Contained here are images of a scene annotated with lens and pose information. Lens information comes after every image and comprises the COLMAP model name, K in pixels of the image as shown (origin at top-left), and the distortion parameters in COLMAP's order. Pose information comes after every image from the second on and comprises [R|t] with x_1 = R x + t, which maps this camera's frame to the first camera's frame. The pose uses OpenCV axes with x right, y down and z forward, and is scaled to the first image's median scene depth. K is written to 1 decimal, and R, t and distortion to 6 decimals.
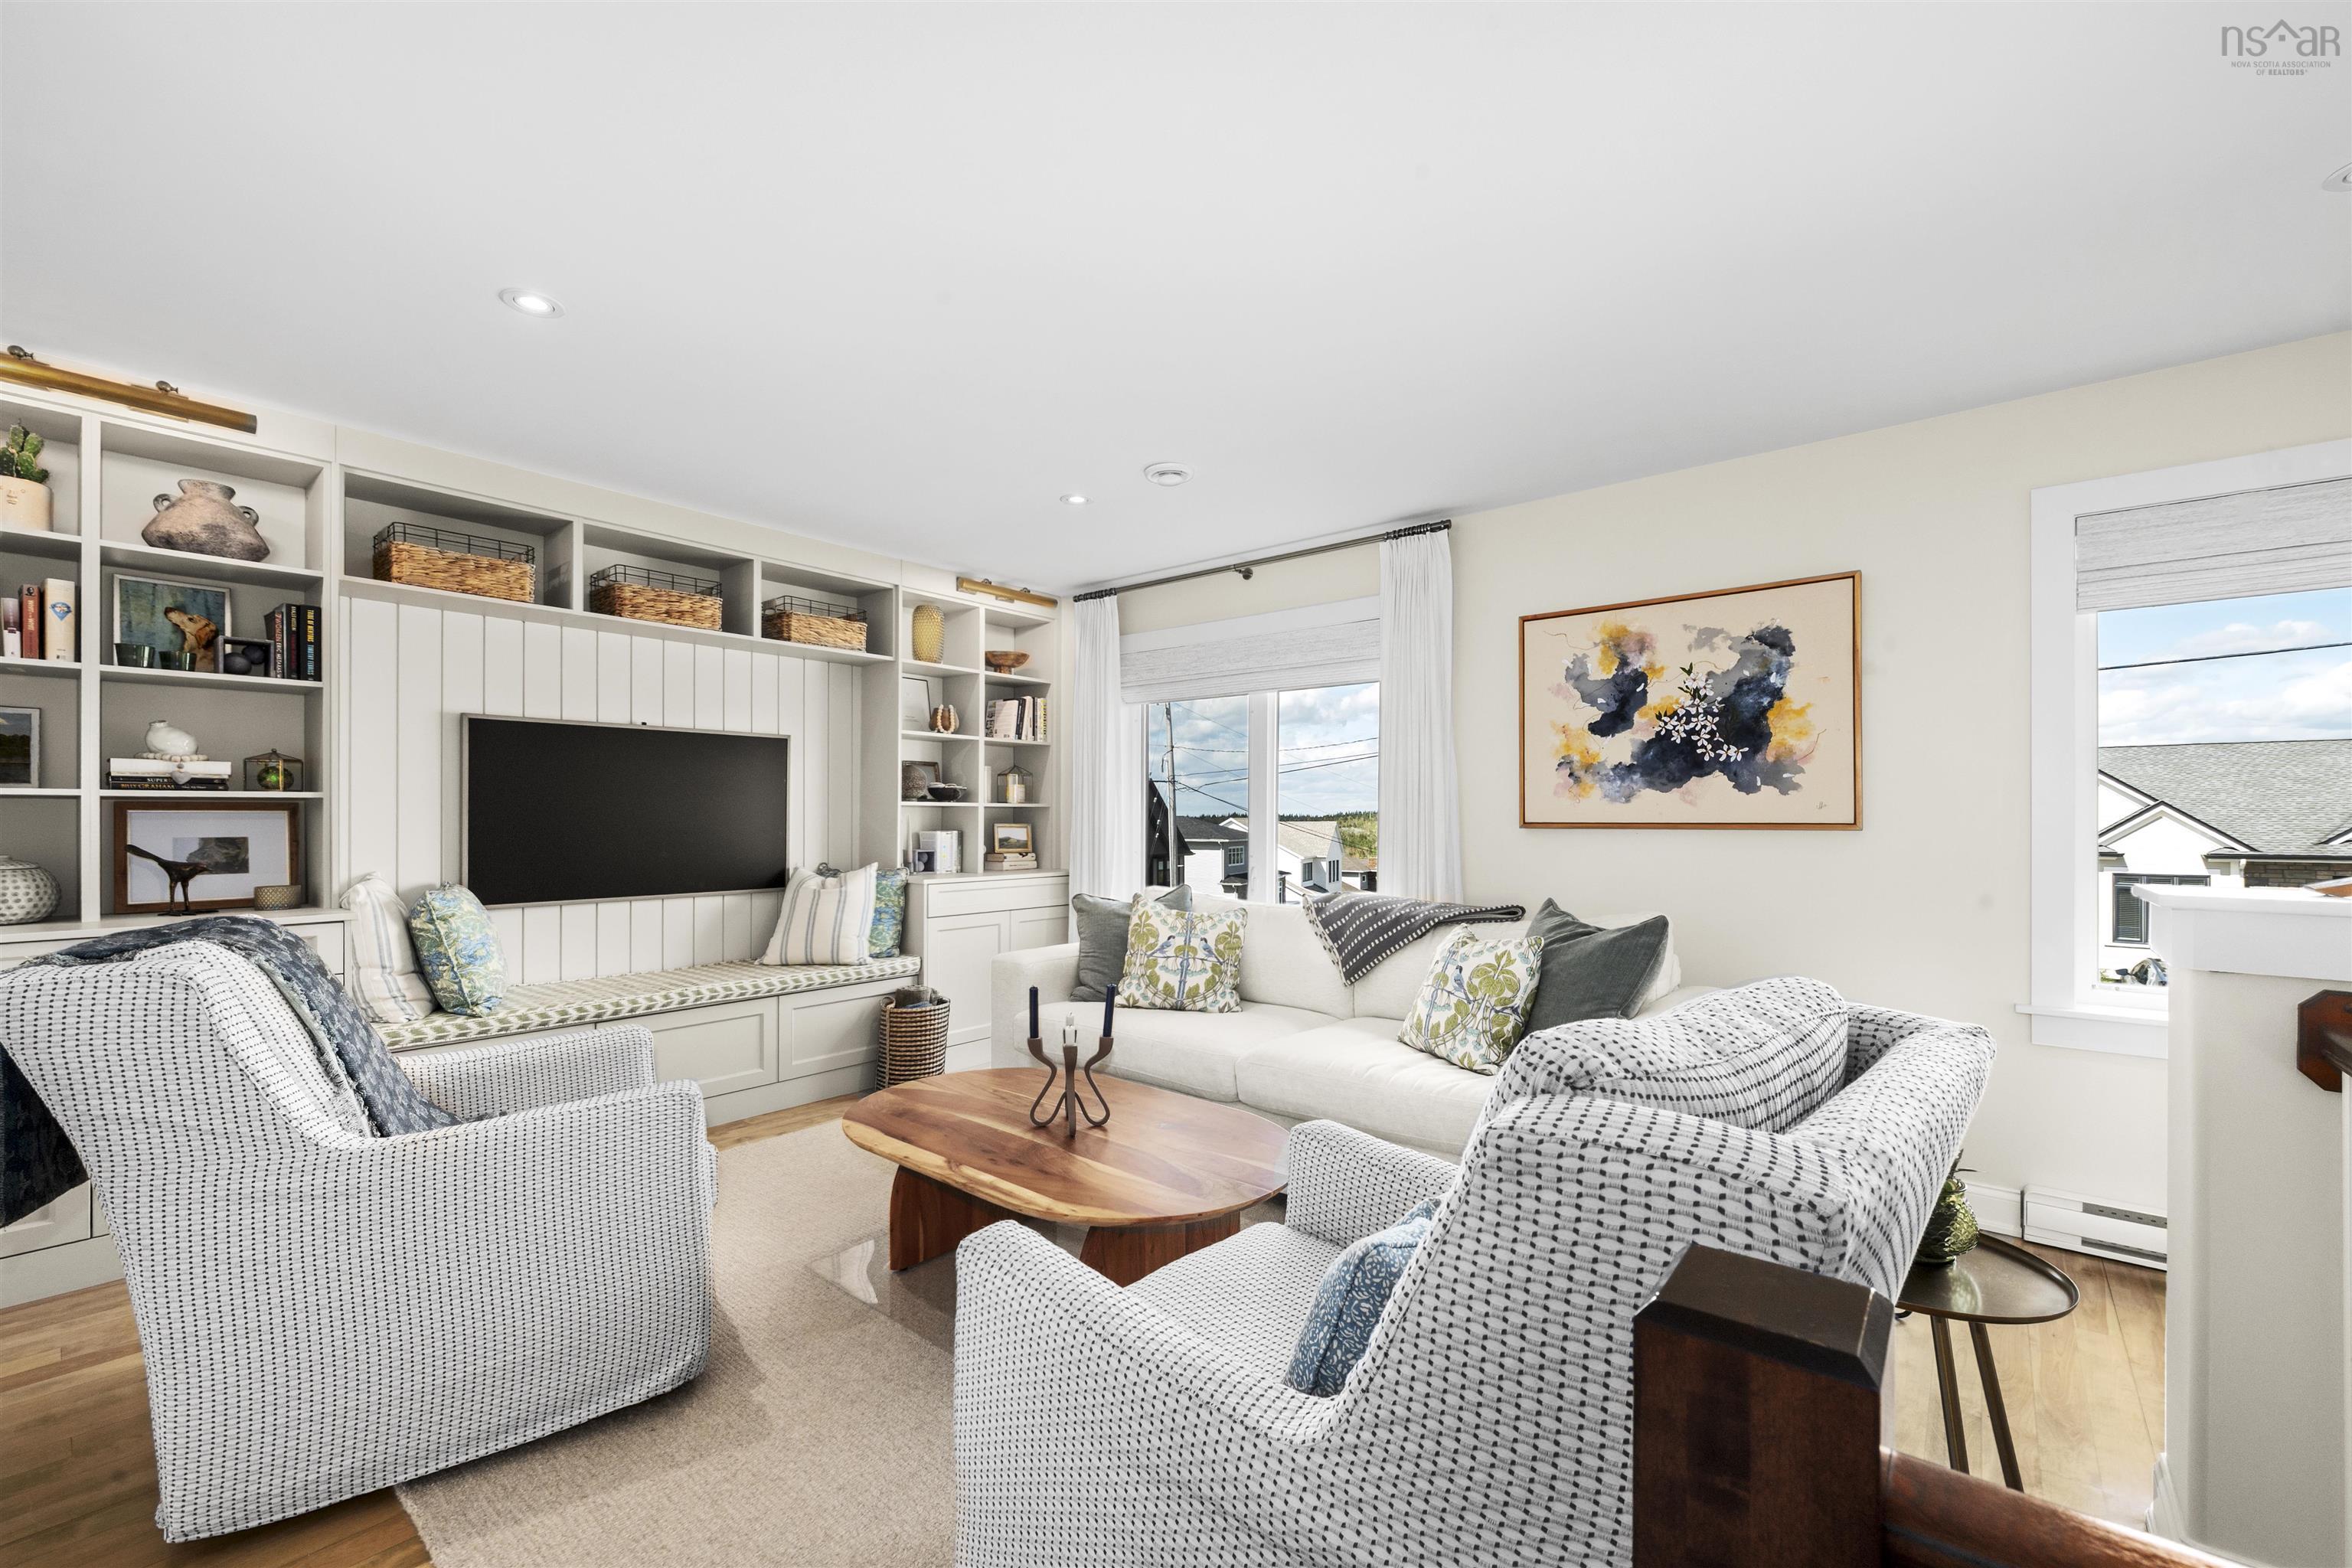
lens RADIAL K [[938.3, 0, 1212.9], [0, 938.3, 818.9], [0, 0, 1]] dist [0.003610, -0.001893]
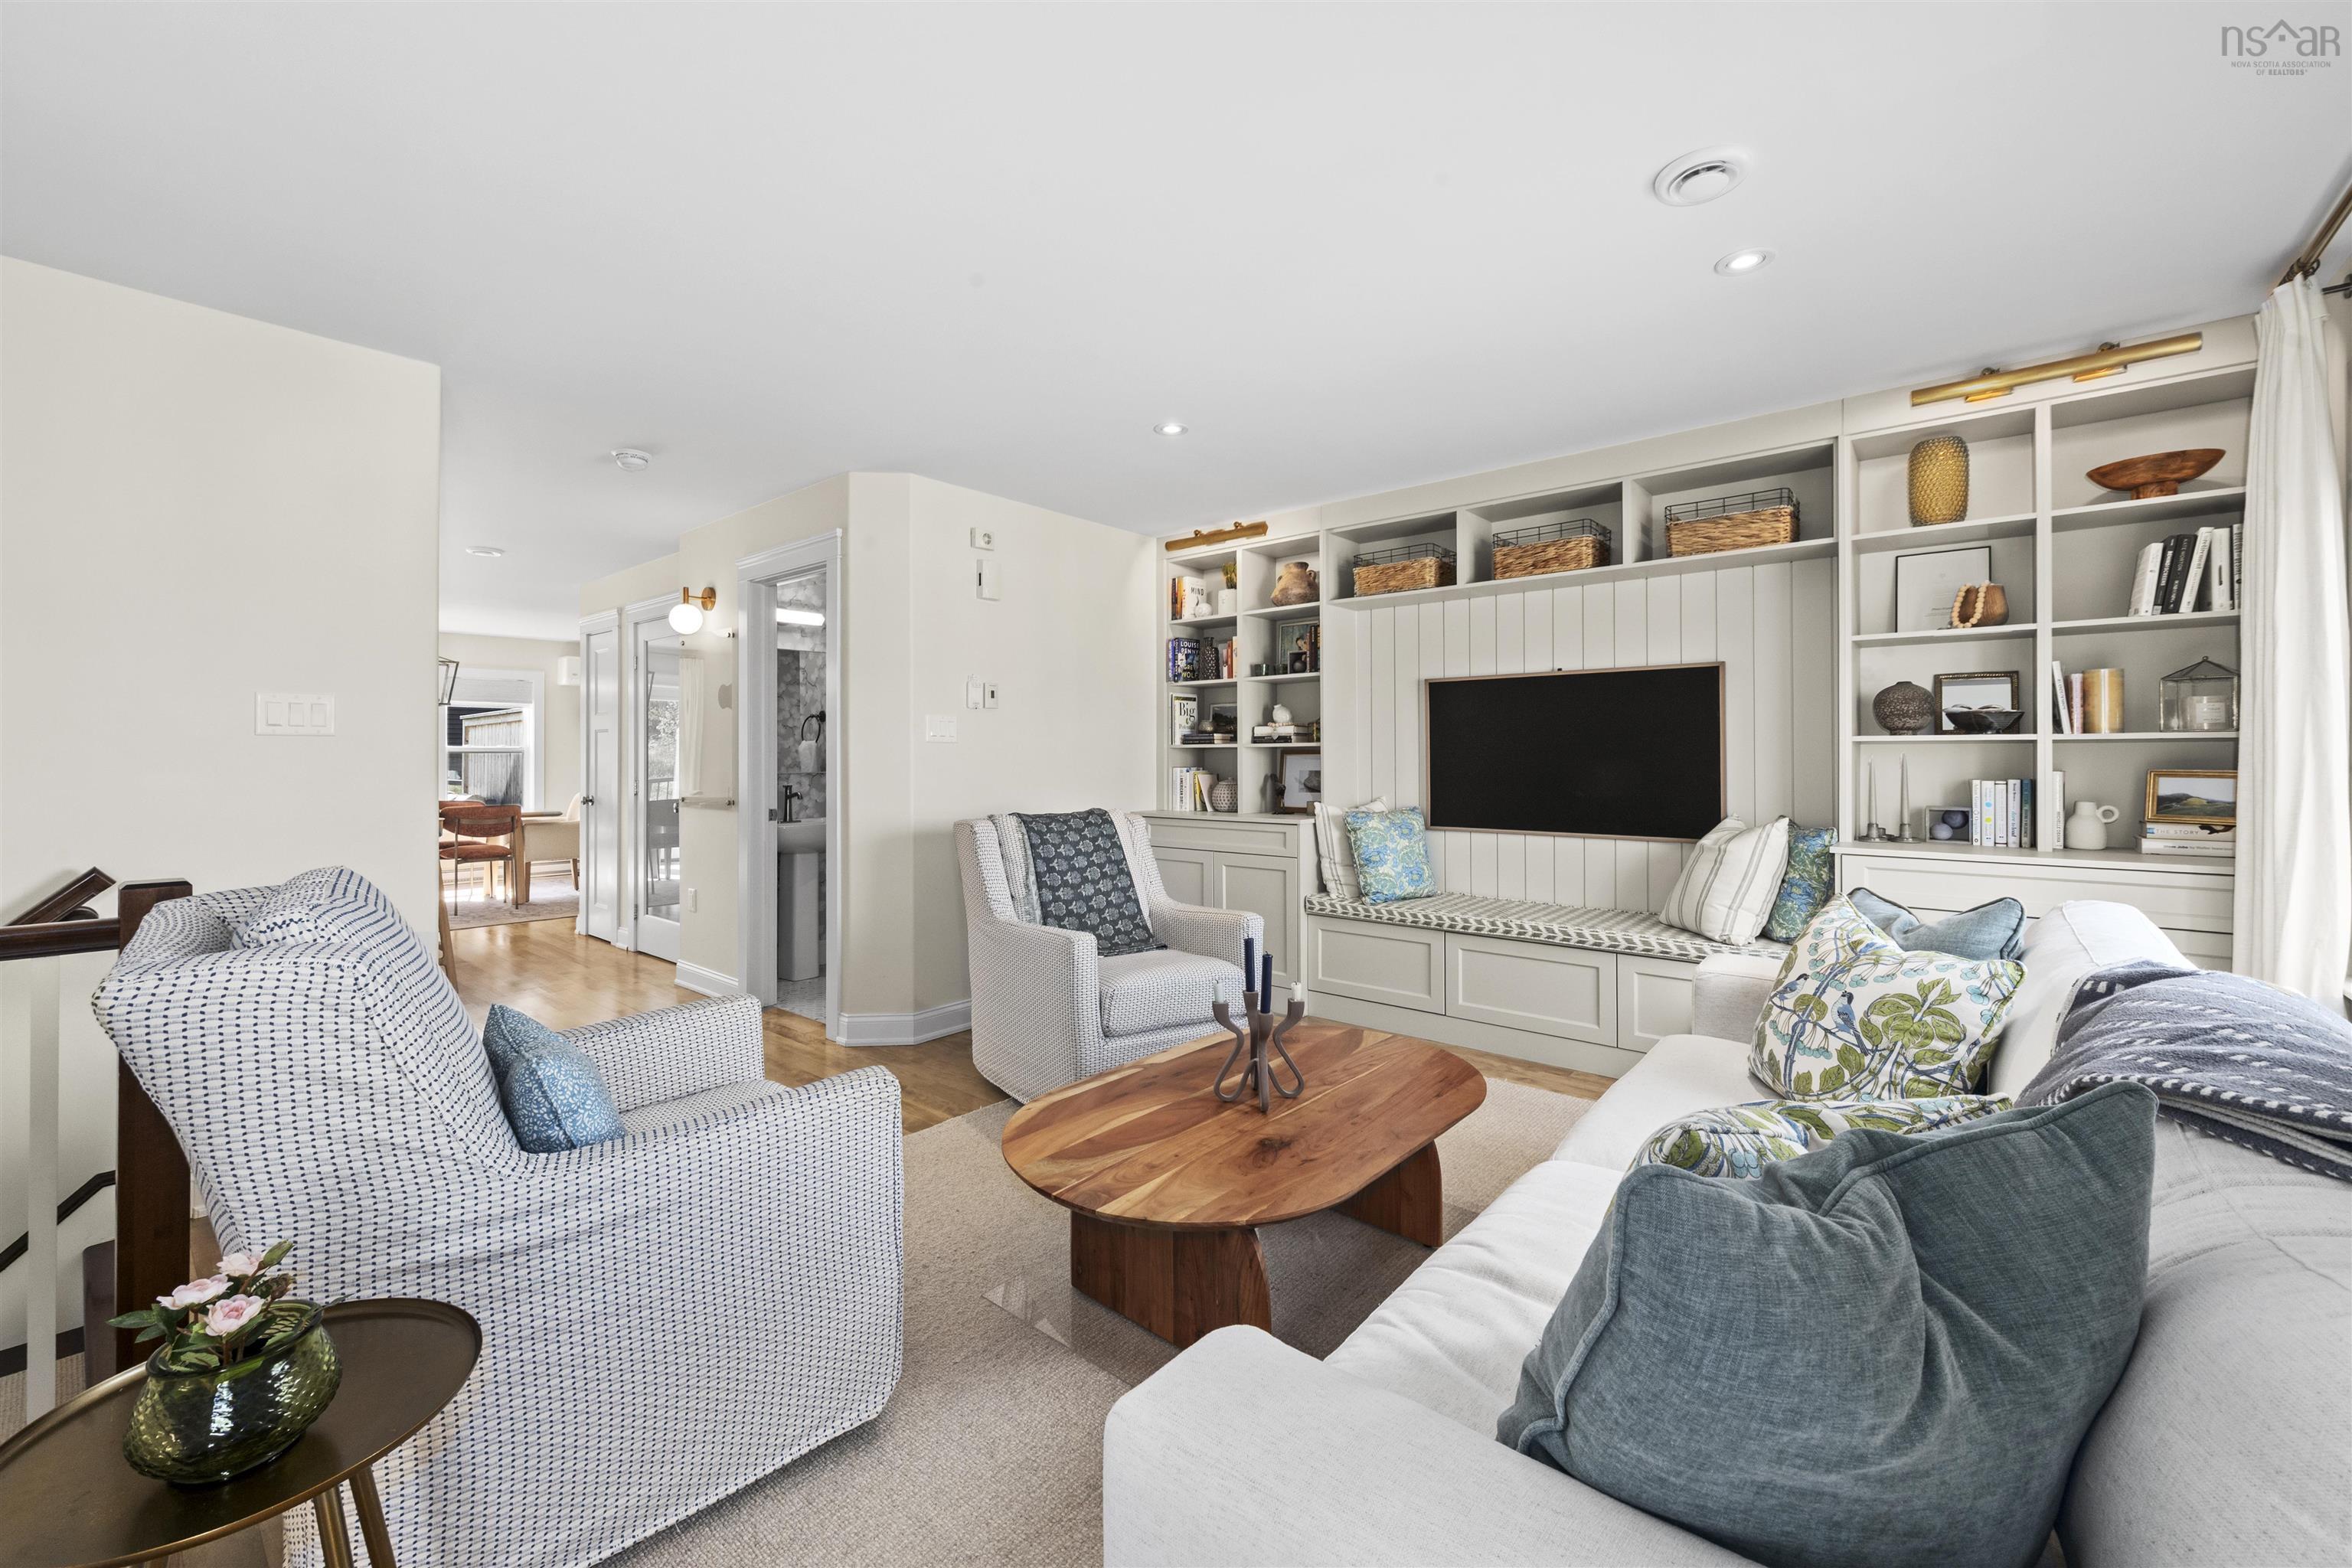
lens RADIAL K [[938.3, 0, 1144.3], [0, 938.3, 751.4], [0, 0, 1]] dist [0.003610, -0.001893]
pose [[-0.038101, -0.009104, -0.999232, 0.489889], [-0.003022, 0.999955, -0.008995, 0.001678], [0.999269, 0.002677, -0.038126, 0.602281]]
